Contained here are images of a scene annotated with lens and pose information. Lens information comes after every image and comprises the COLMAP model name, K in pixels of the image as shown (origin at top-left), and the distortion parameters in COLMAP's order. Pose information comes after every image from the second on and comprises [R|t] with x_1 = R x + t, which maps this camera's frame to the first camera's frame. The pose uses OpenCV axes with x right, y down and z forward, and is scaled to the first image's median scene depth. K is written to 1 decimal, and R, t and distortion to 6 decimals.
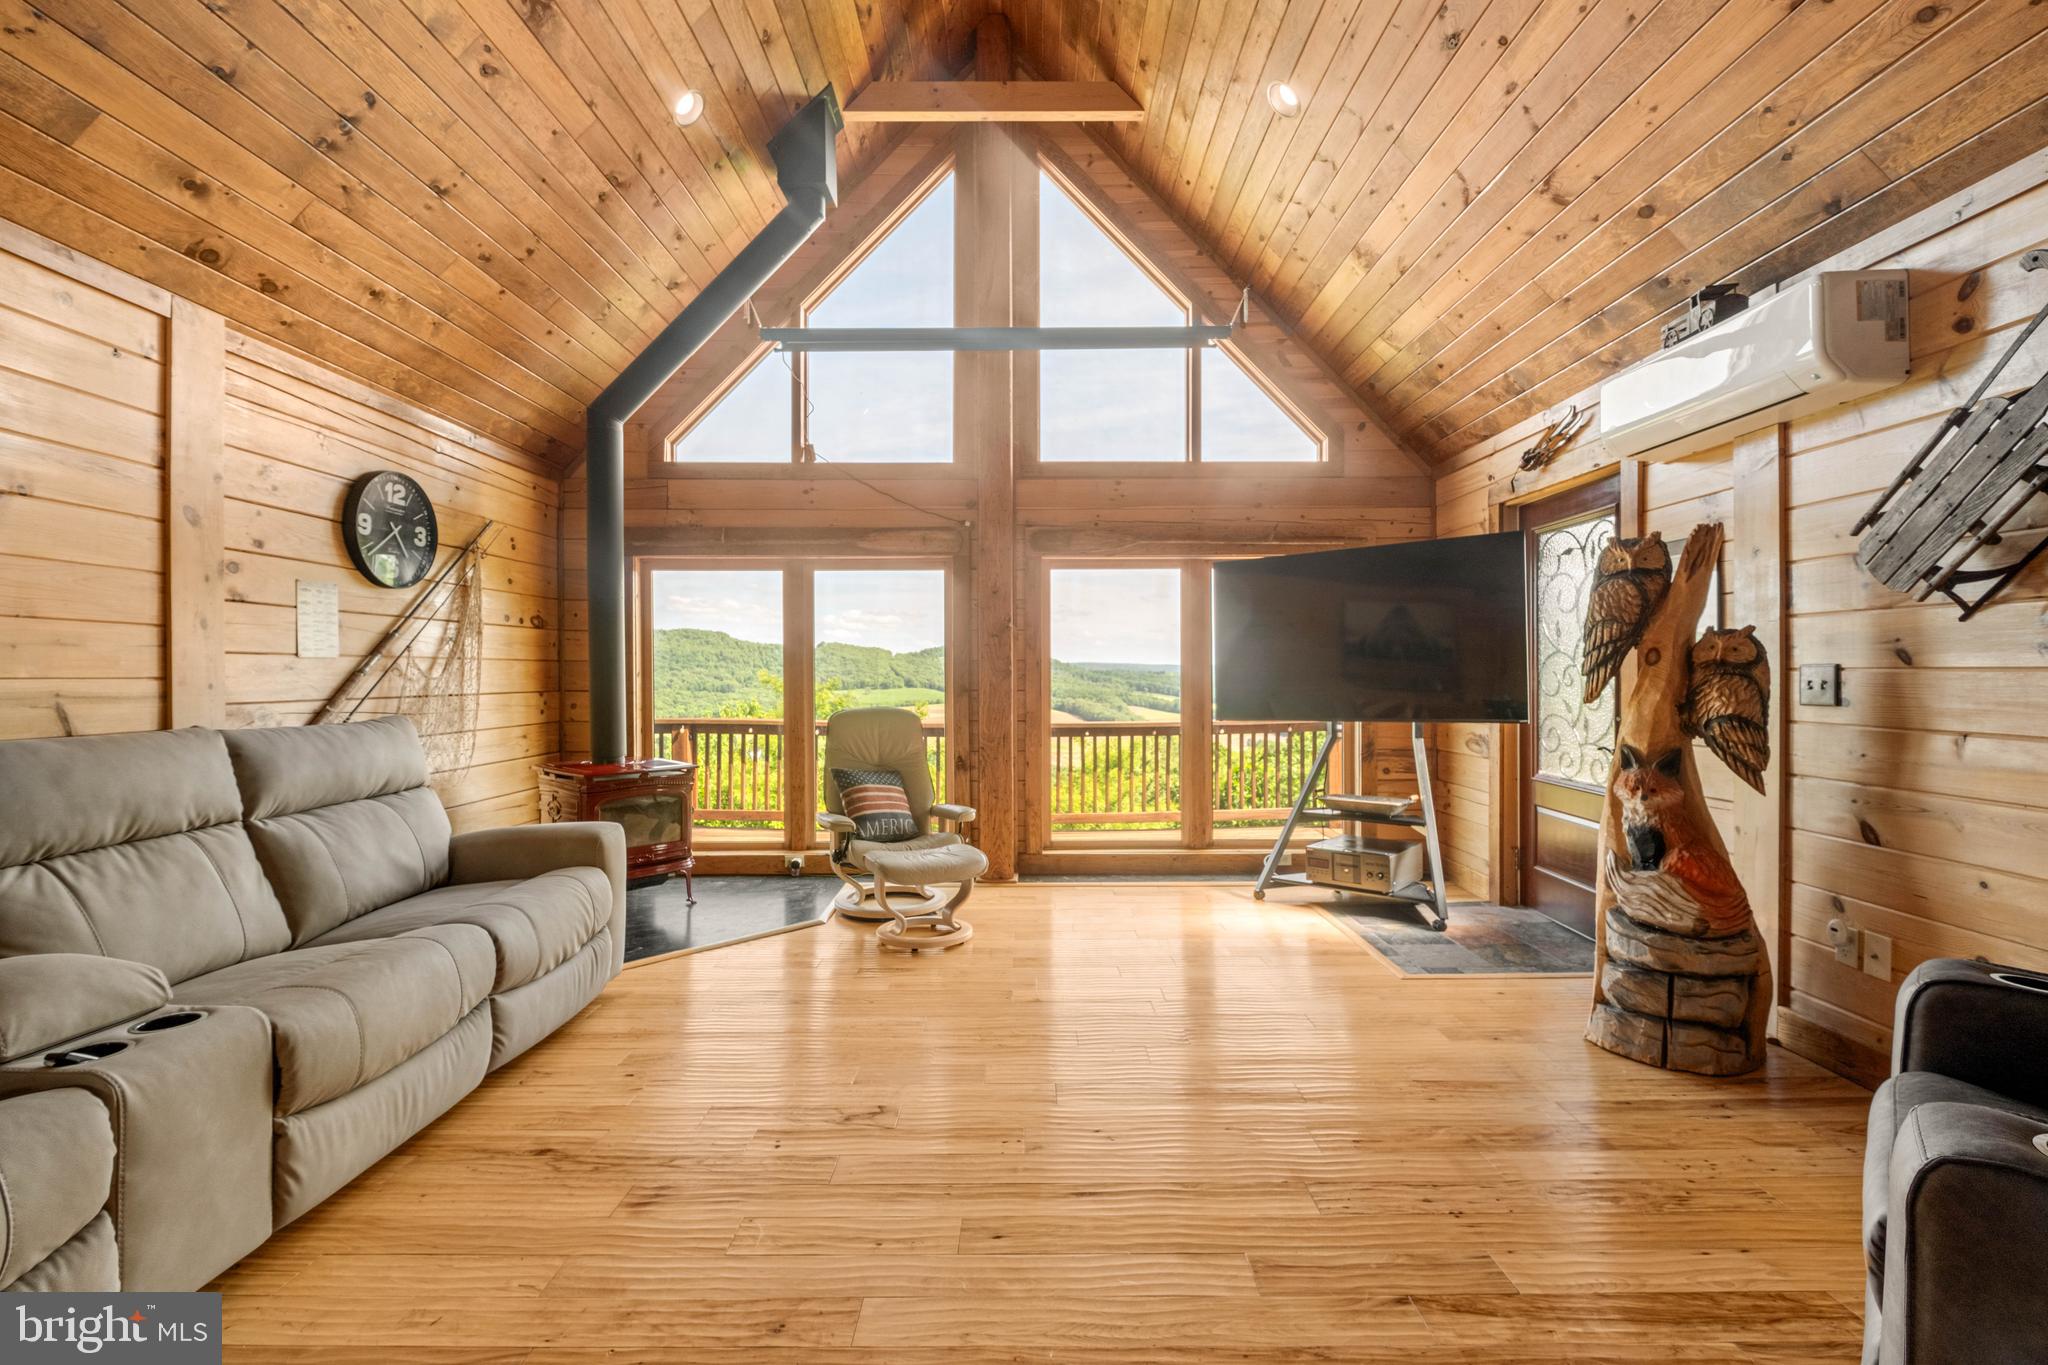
lens RADIAL K [[883.3, 0, 1021.4], [0, 883.3, 672.8], [0, 0, 1]] dist [0.007131, -0.007061]
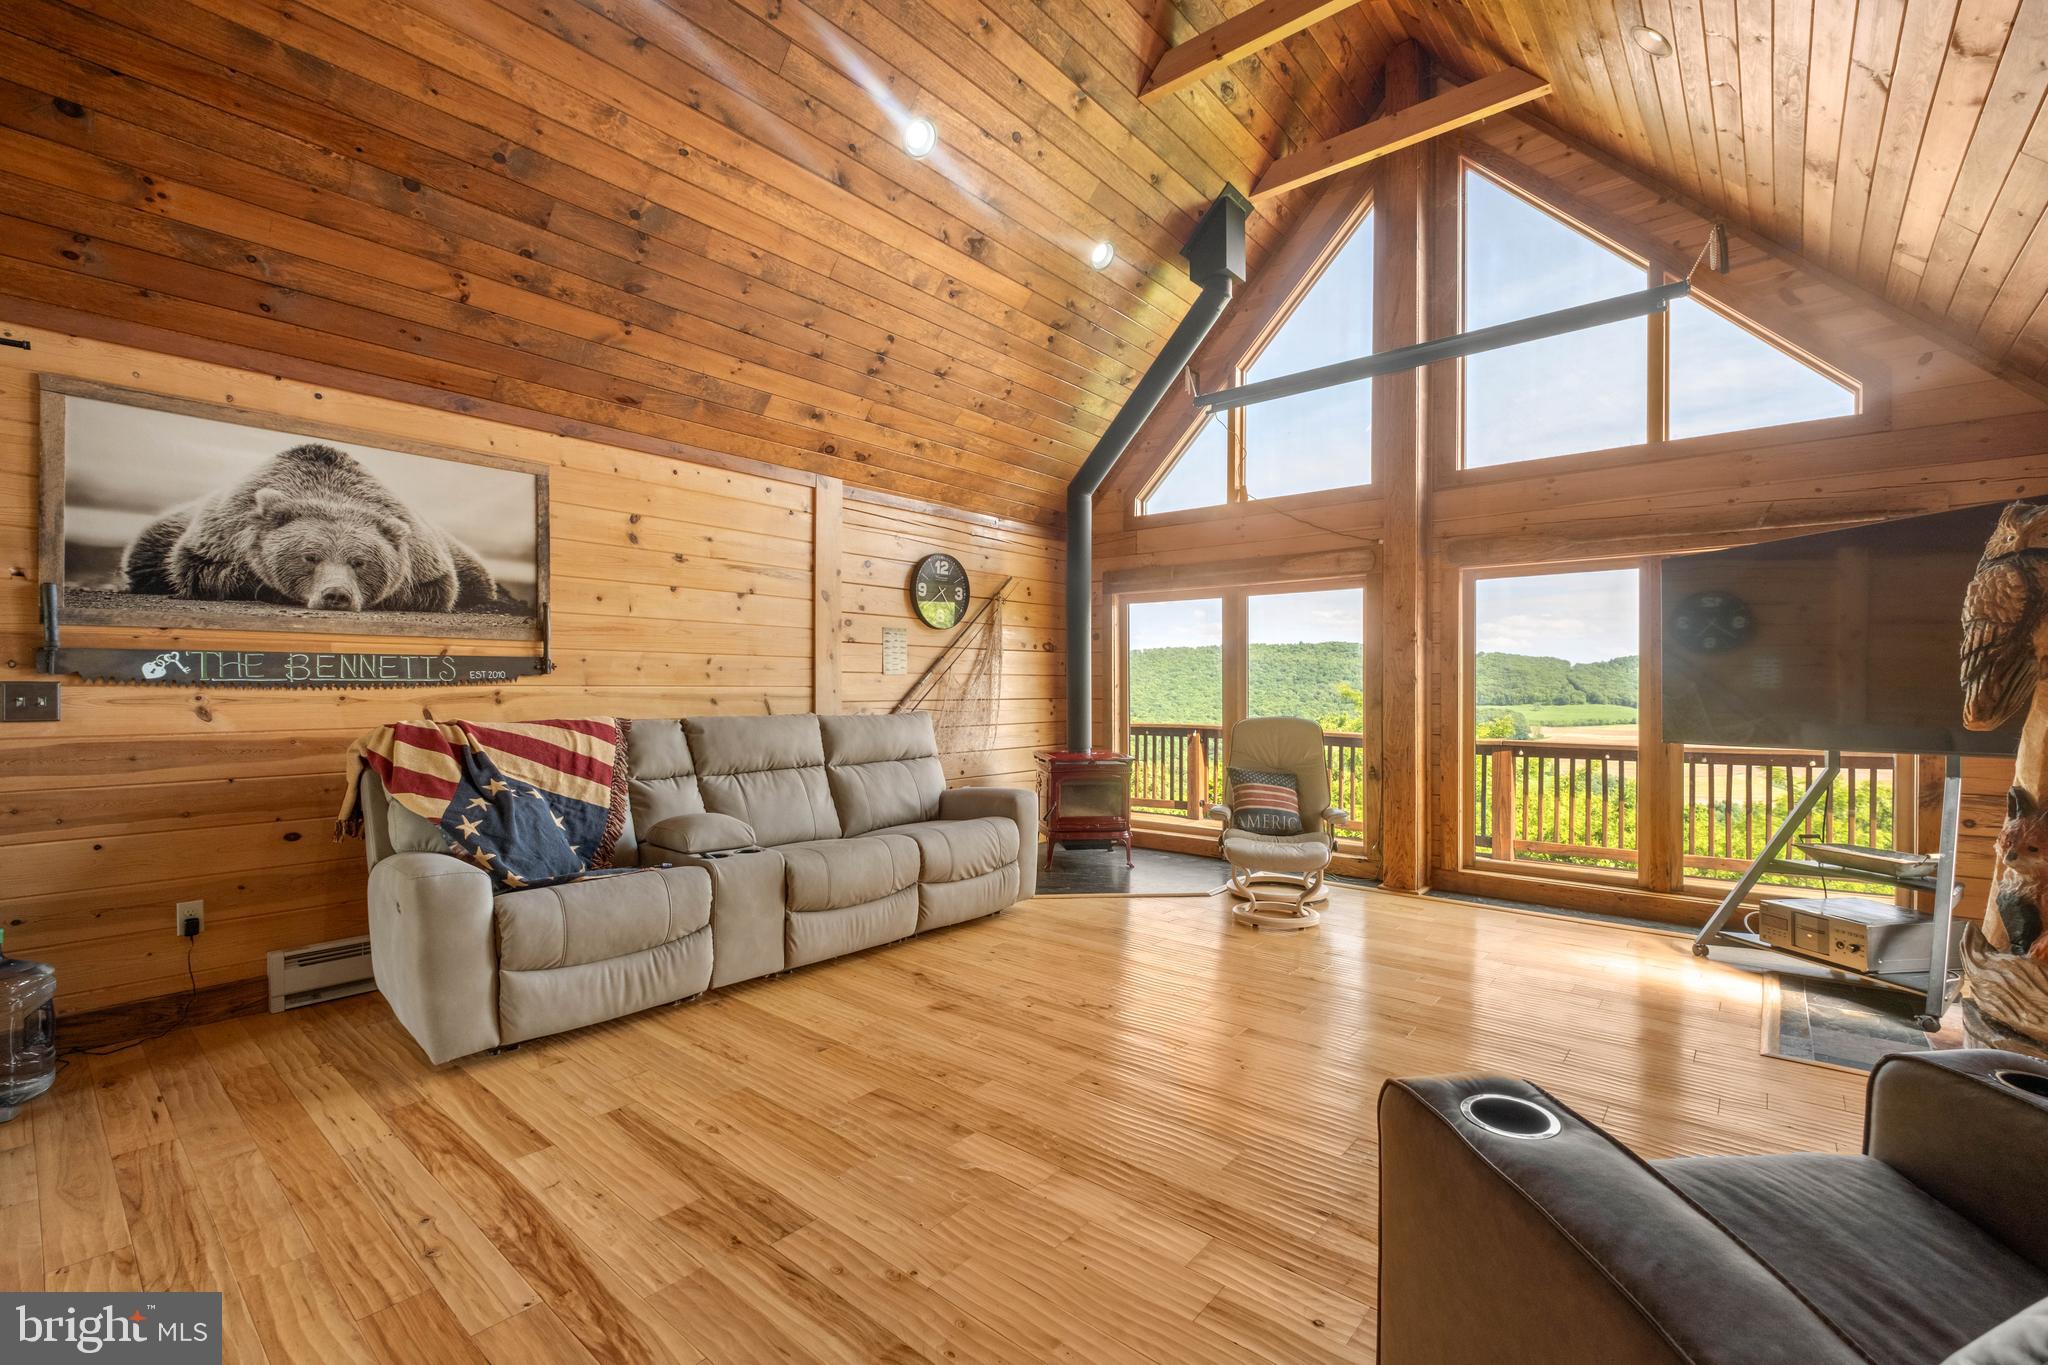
lens RADIAL K [[878.3, 0, 1024.0], [0, 878.3, 682.5], [0, 0, 1]] dist [0.001686, -0.000258]
pose [[0.765528, 0.002262, -0.643398, 0.377795], [-0.004457, 0.999988, -0.001788, -0.000685], [0.643387, 0.004237, 0.765529, -0.073633]]
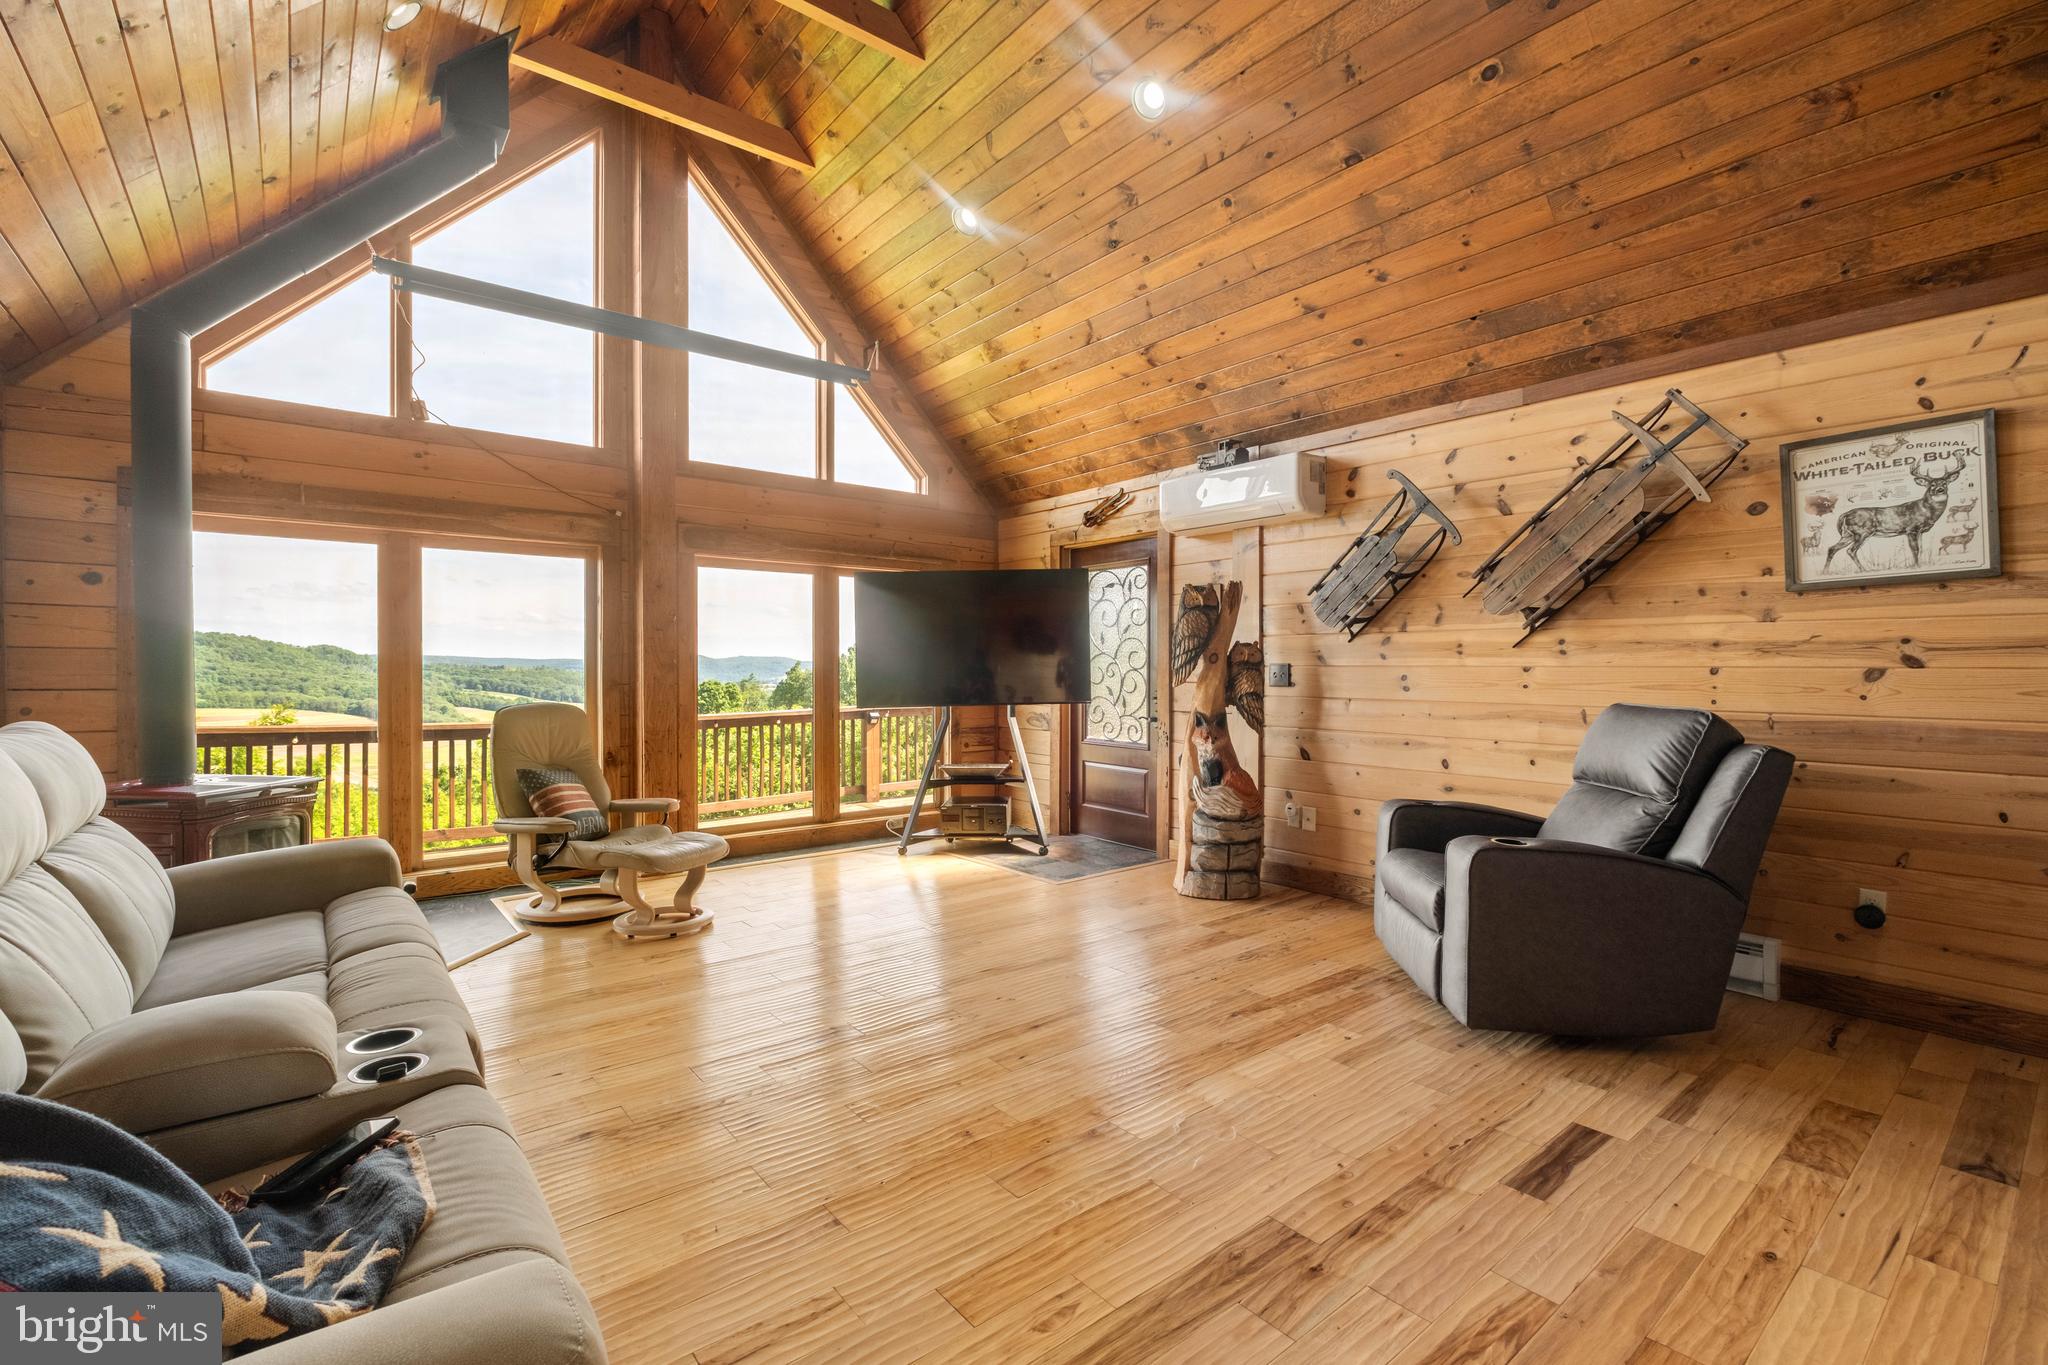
lens RADIAL K [[896.4, 0, 1011.6], [0, 896.4, 672.6], [0, 0, 1]] dist [-0.000530, -0.000622]
pose [[0.782169, -0.000074, 0.623066, -0.455586], [-0.003051, 0.999988, 0.003949, 0.002360], [-0.623058, -0.004990, 0.782160, -0.061743]]
